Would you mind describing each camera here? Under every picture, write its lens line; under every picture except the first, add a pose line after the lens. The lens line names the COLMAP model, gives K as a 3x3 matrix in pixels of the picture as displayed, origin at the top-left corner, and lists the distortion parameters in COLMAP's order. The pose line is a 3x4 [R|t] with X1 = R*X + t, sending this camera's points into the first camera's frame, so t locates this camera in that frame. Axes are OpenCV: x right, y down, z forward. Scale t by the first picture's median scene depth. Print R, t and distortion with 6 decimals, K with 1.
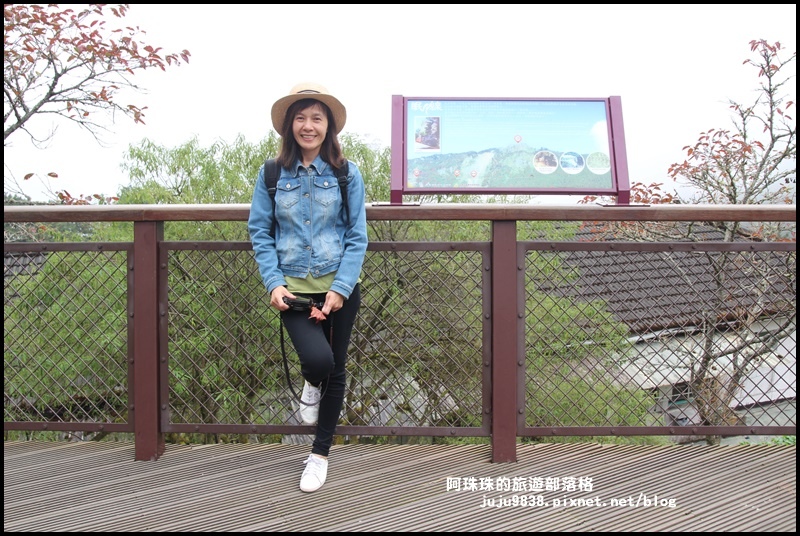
lens RADIAL K [[746.1, 0, 400.0], [0, 746.1, 268.0], [0, 0, 1]] dist [-0.063067, 0.023085]
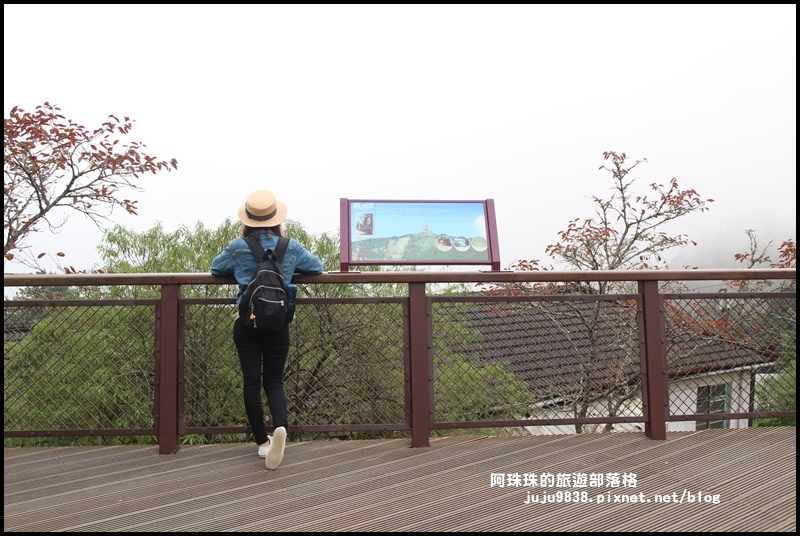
lens RADIAL K [[746.1, 0, 400.0], [0, 746.1, 268.0], [0, 0, 1]] dist [-0.063067, 0.023085]
pose [[0.994152, -0.004670, 0.107890, -0.037500], [0.016789, 0.993601, -0.111689, 0.049890], [-0.106678, 0.112847, 0.987869, -0.319705]]
